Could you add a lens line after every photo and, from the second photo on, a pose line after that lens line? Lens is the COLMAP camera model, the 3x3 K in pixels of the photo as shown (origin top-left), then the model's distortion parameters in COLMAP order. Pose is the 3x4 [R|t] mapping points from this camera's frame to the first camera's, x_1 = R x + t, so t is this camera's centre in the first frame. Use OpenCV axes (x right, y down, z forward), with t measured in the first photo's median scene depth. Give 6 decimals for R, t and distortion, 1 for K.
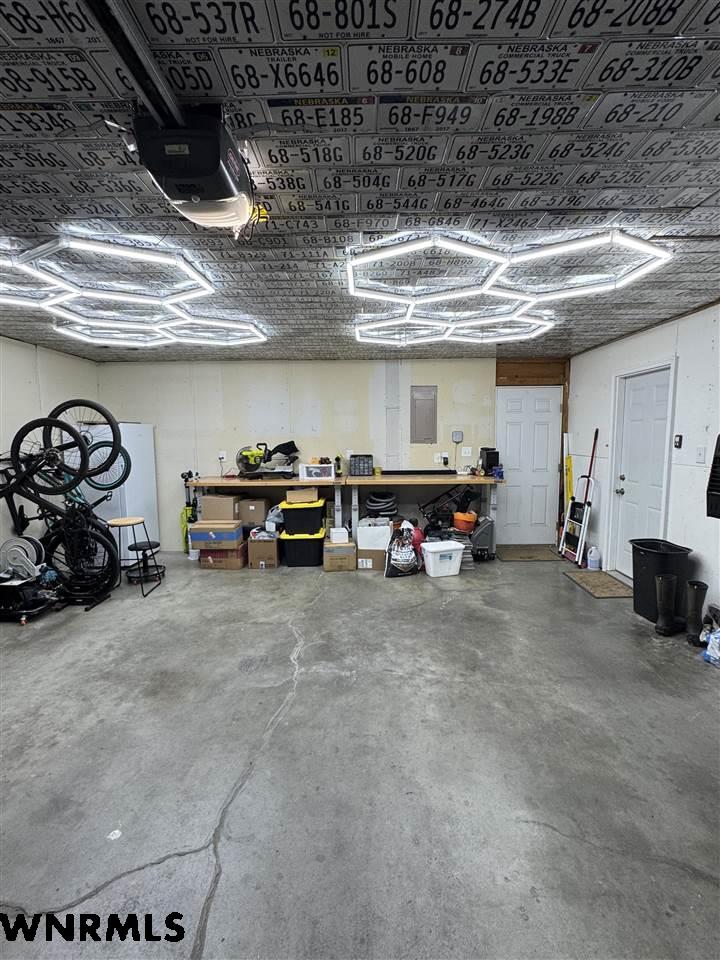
lens RADIAL K [[432.4, 0, 363.9], [0, 432.4, 480.7], [0, 0, 1]] dist [-0.001638, -0.000265]
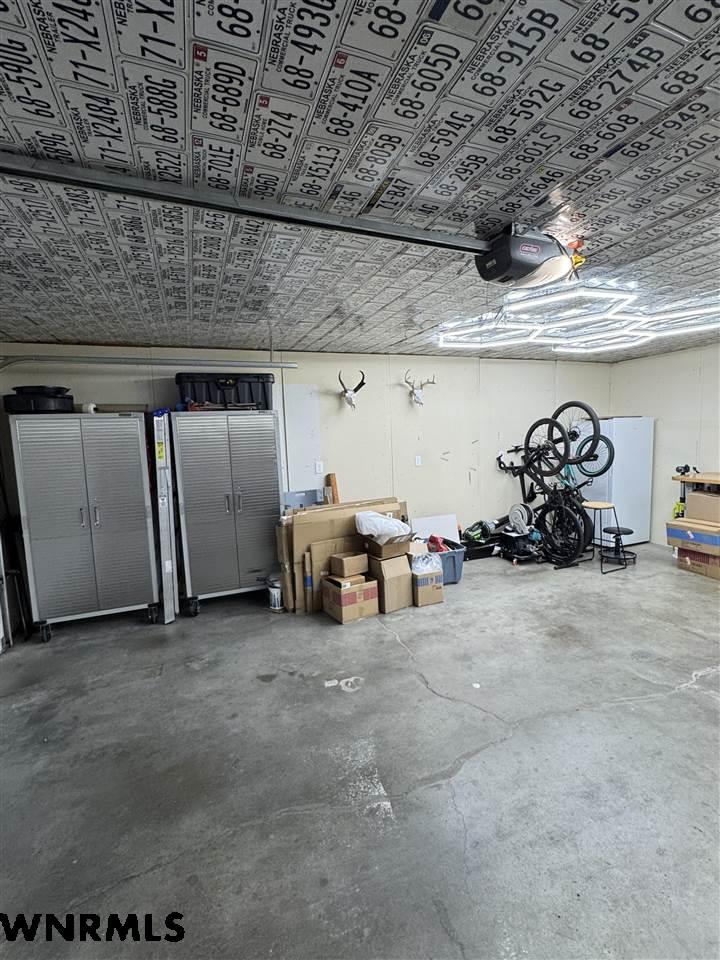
lens RADIAL K [[432.4, 0, 363.7], [0, 432.4, 482.8], [0, 0, 1]] dist [-0.001638, -0.000265]
pose [[0.370128, 0.096905, -0.923912, 0.319321], [-0.068144, 0.994697, 0.077031, -0.012654], [0.926478, 0.034447, 0.374769, -0.009061]]
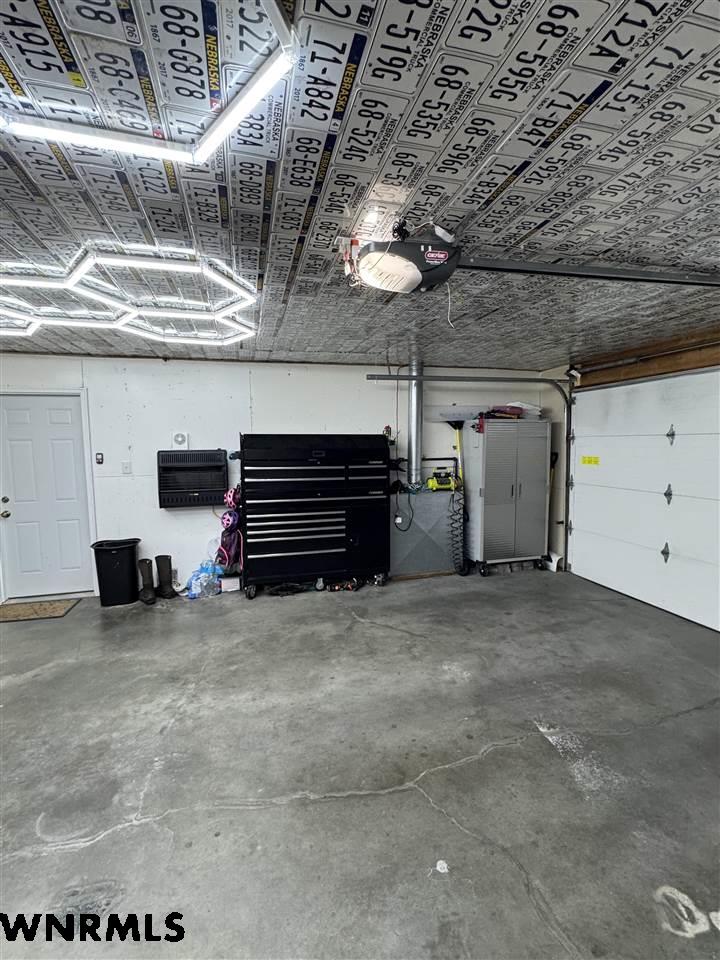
lens RADIAL K [[432.4, 0, 360.7], [0, 432.4, 481.7], [0, 0, 1]] dist [-0.001638, -0.000265]
pose [[-0.261786, -0.074686, 0.962232, -0.651113], [0.118145, 0.987023, 0.108753, -0.071613], [-0.957867, 0.142153, -0.249565, 0.604286]]
